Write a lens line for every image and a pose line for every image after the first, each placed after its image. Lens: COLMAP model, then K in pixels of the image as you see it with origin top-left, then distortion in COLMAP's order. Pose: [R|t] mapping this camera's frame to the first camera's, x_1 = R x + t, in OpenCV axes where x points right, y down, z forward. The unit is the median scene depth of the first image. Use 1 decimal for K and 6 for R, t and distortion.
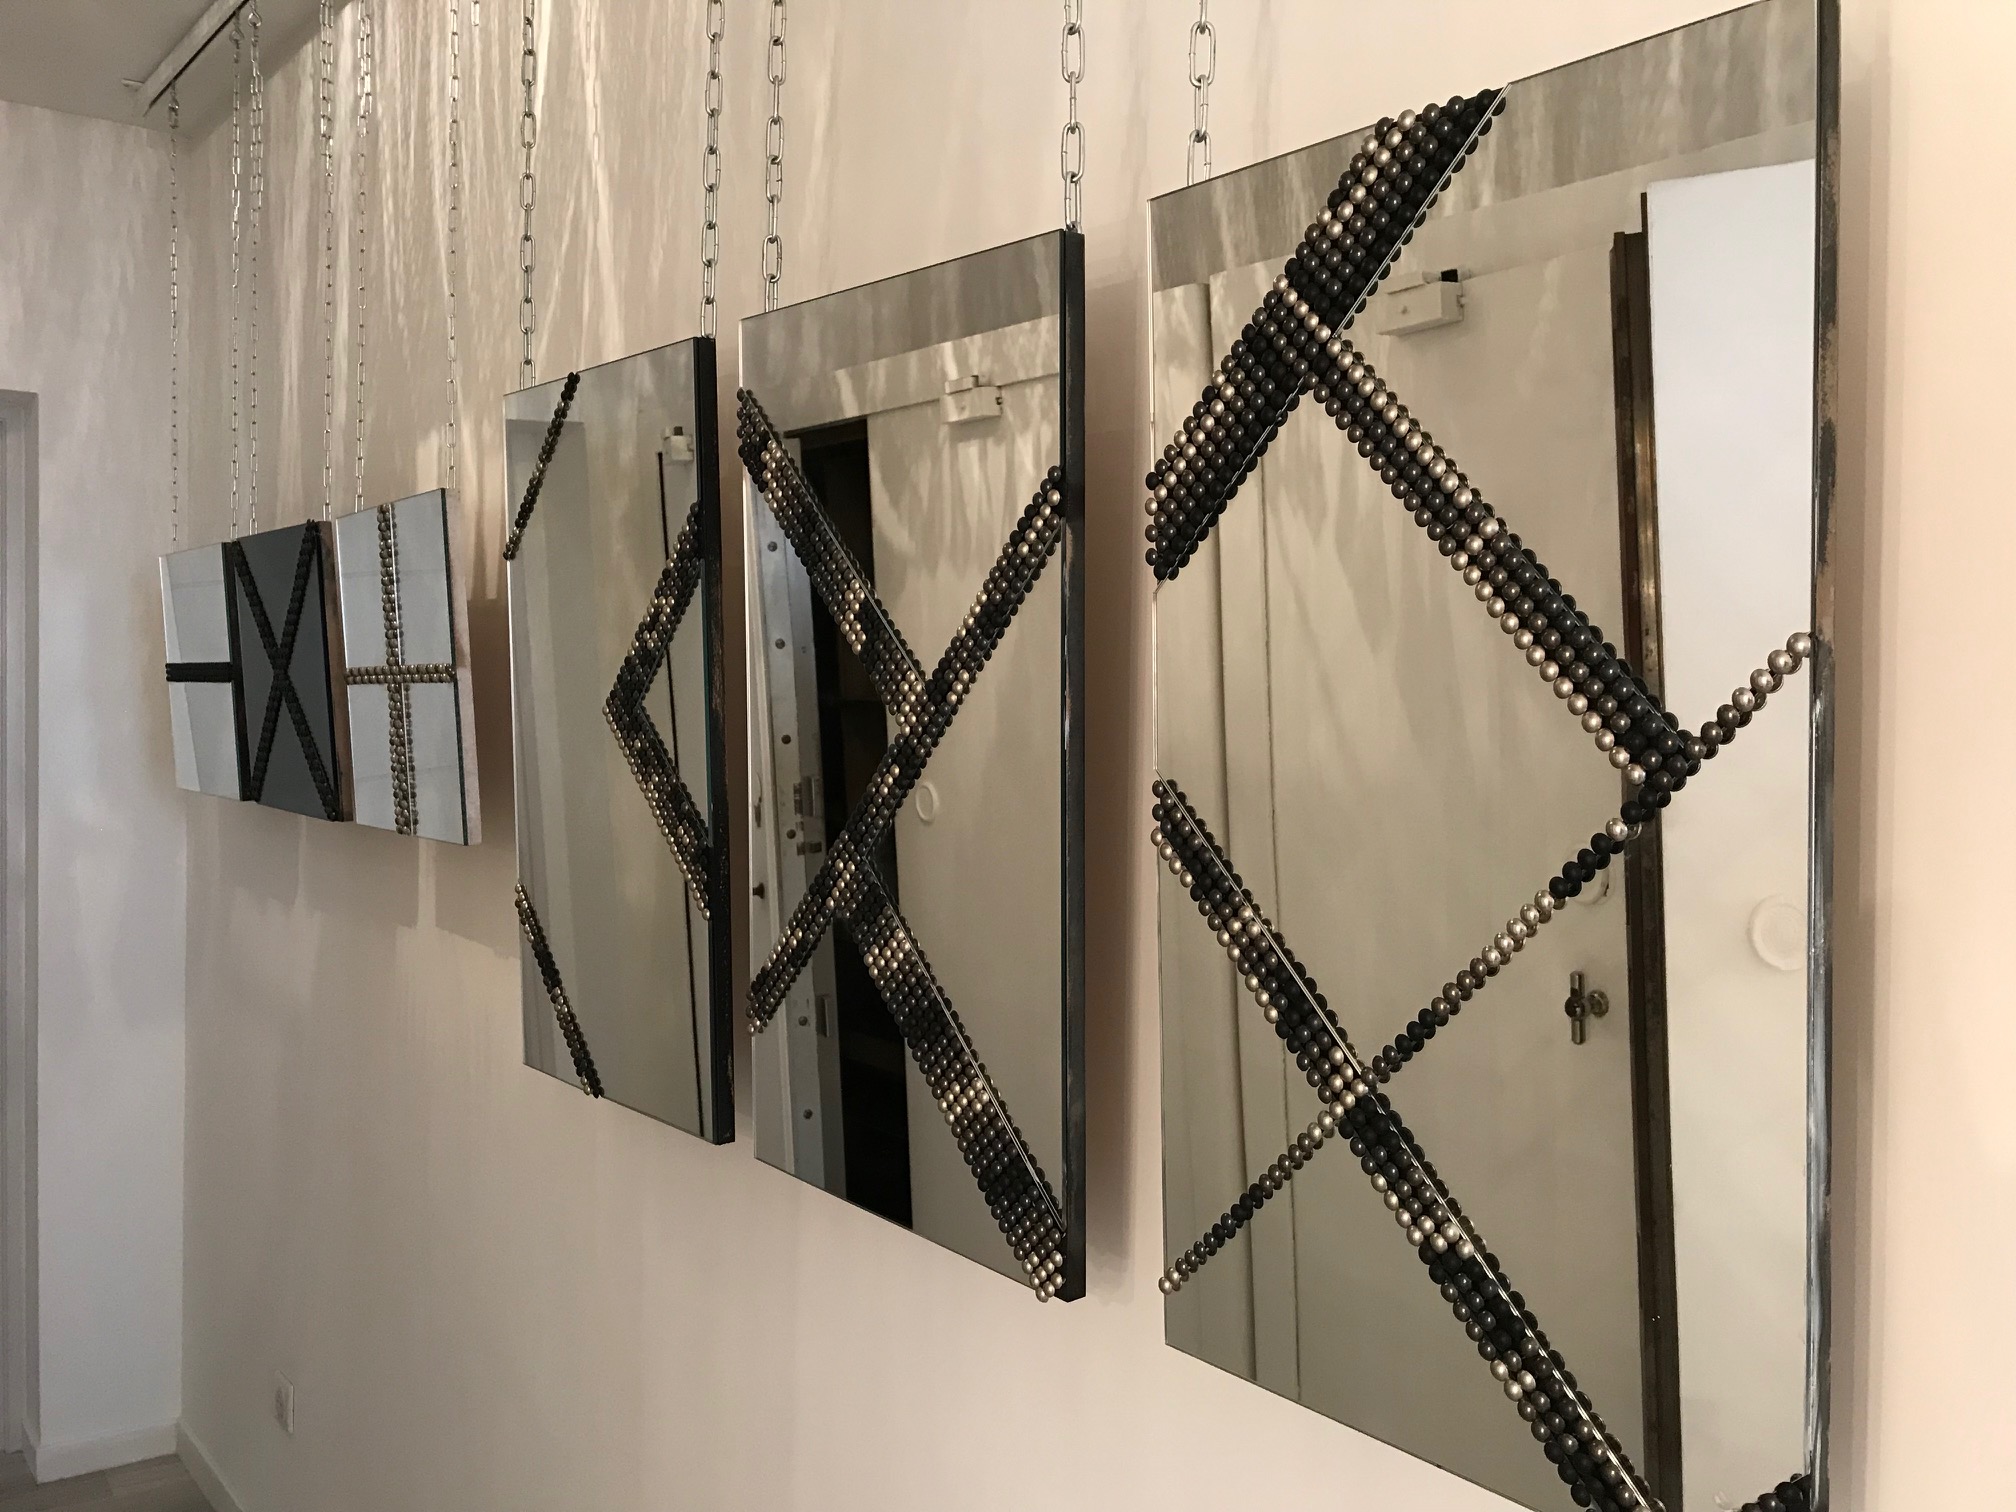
lens RADIAL K [[1583.6, 0, 1008.0], [0, 1583.6, 756.0], [0, 0, 1]] dist [0.003833, 0.003758]
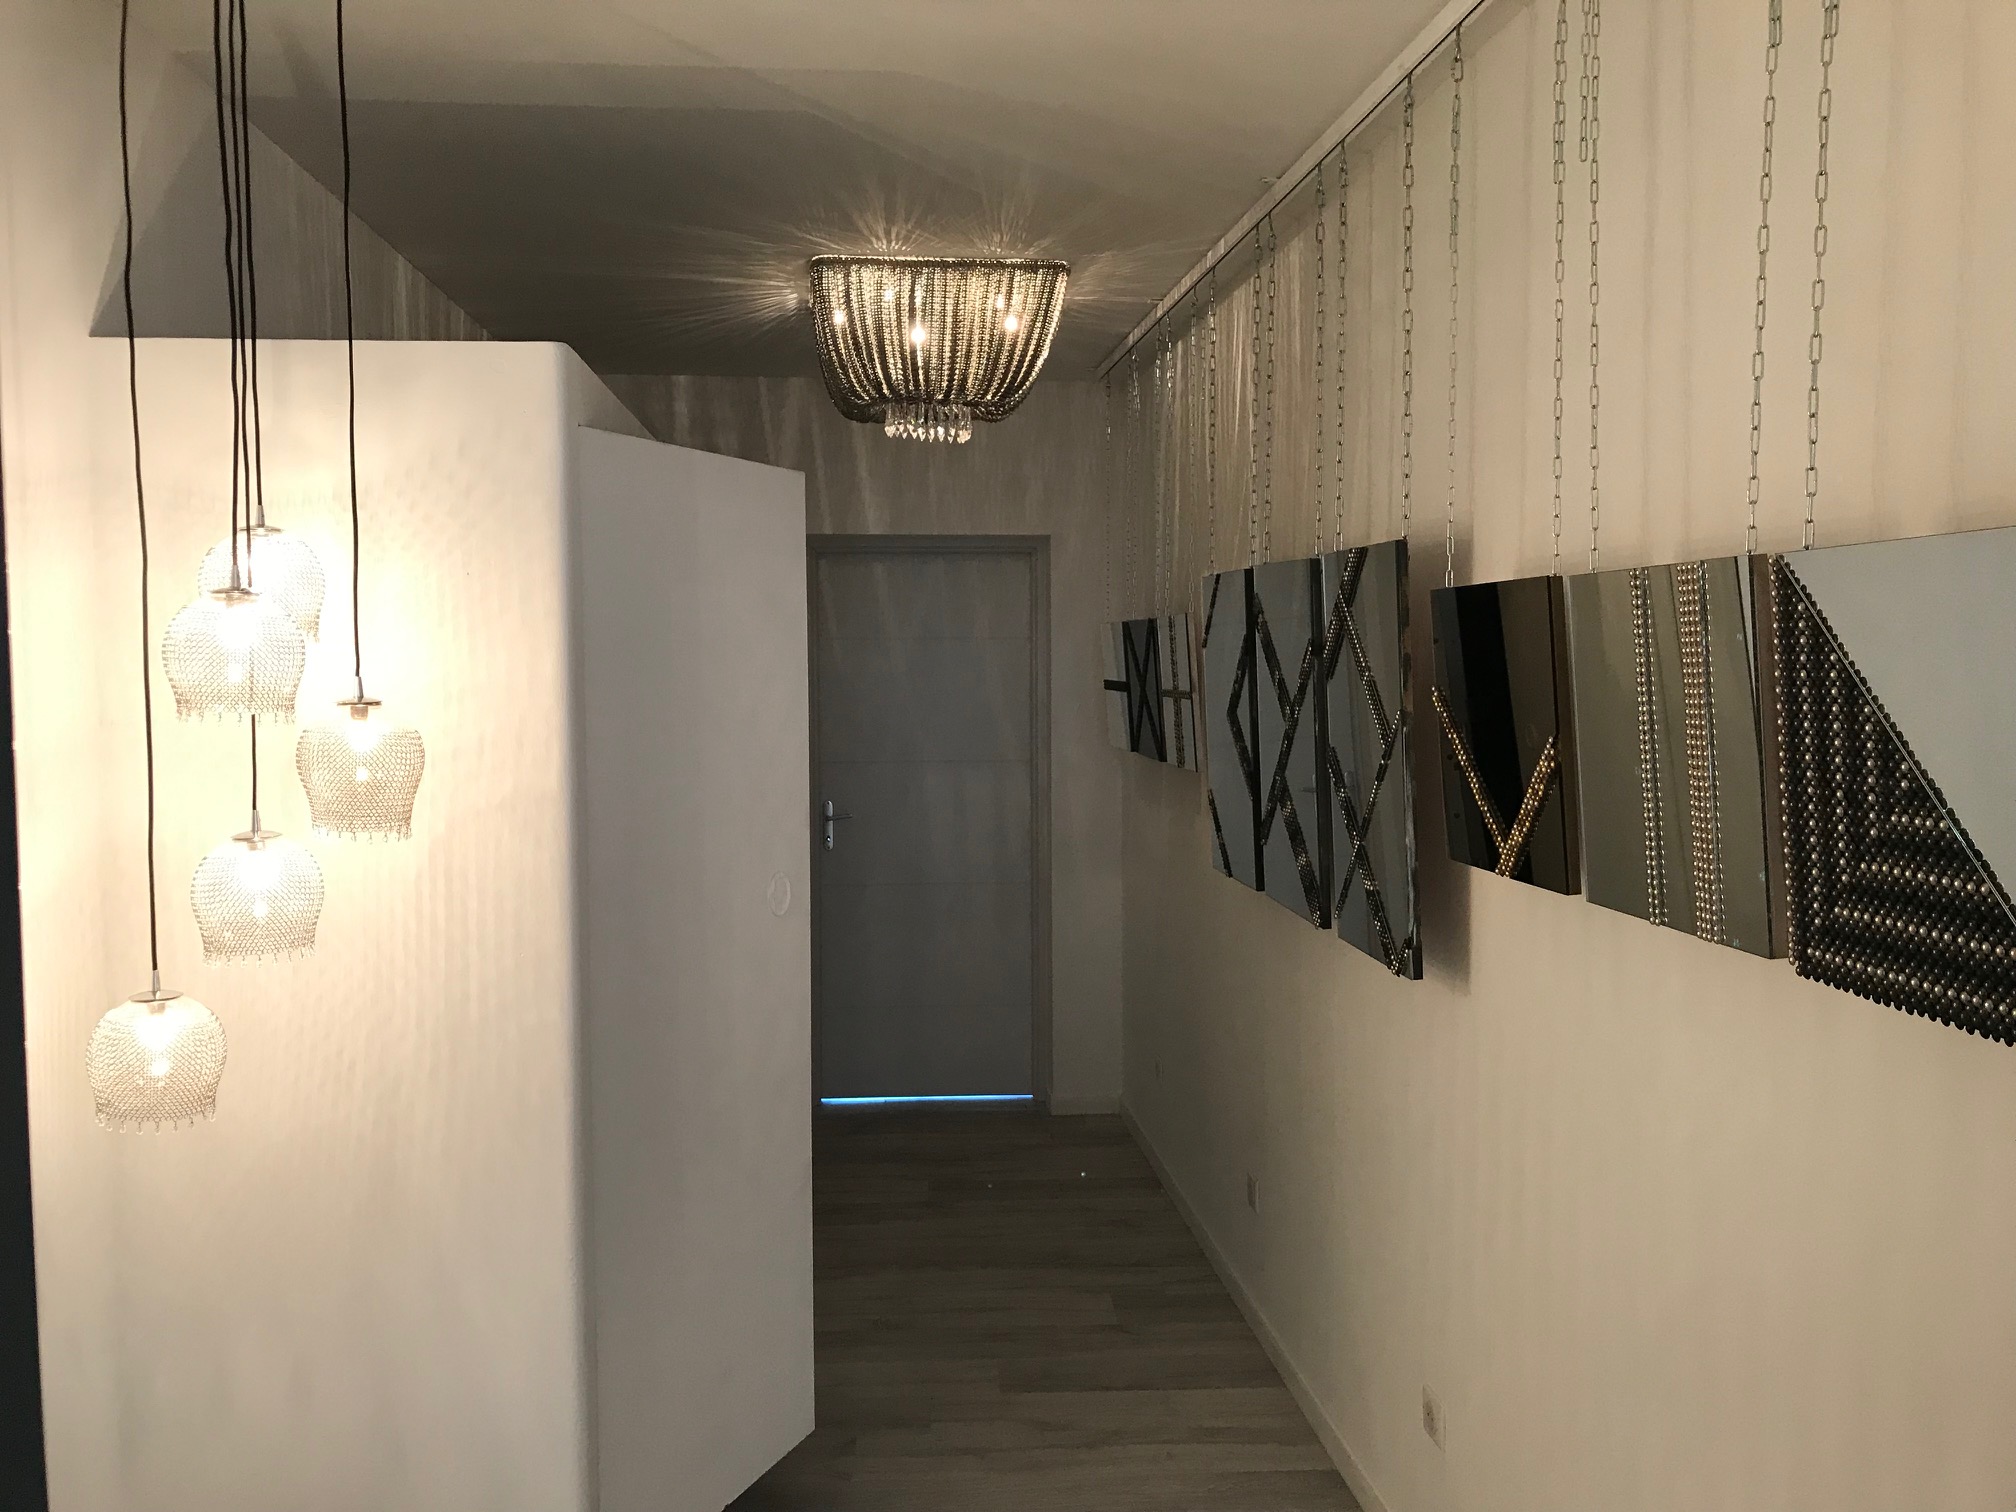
lens RADIAL K [[1583.6, 0, 1008.0], [0, 1583.6, 756.0], [0, 0, 1]] dist [0.003833, 0.003758]
pose [[0.823818, 0.012105, -0.566725, 0.627099], [0.003853, 0.999629, 0.026952, -0.024471], [0.566842, -0.024387, 0.823466, -0.880186]]
